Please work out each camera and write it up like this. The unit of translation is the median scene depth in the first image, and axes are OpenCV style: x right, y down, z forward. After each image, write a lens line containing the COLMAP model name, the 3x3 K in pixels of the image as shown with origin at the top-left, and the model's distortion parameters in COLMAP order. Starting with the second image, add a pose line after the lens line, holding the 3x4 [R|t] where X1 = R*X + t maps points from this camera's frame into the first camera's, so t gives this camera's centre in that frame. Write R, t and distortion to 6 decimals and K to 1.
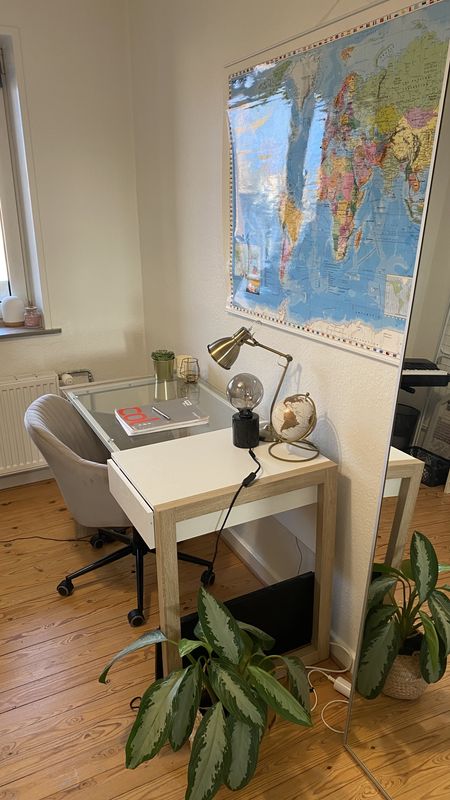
lens RADIAL K [[605.1, 0, 225.9], [0, 605.1, 399.9], [0, 0, 1]] dist [0.028989, -0.047958]
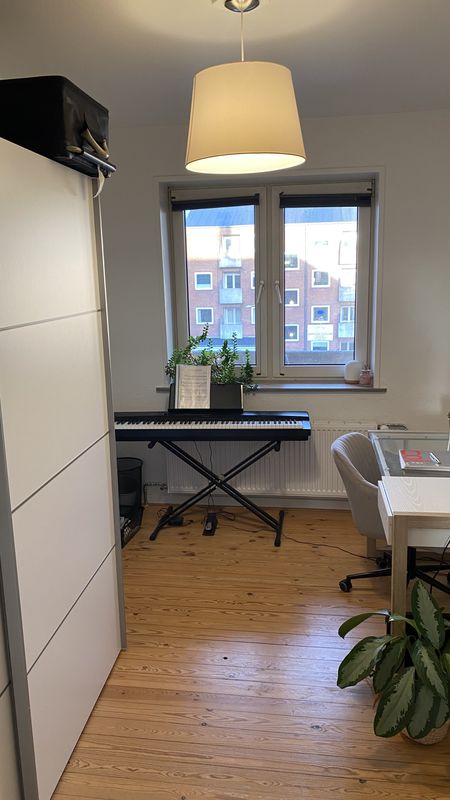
lens RADIAL K [[605.1, 0, 226.1], [0, 605.1, 400.6], [0, 0, 1]] dist [0.028989, -0.047958]
pose [[0.814194, 0.108222, -0.570418, 0.234356], [-0.176353, 0.982153, -0.065382, 0.062024], [0.553162, 0.153828, 0.818748, -0.260171]]
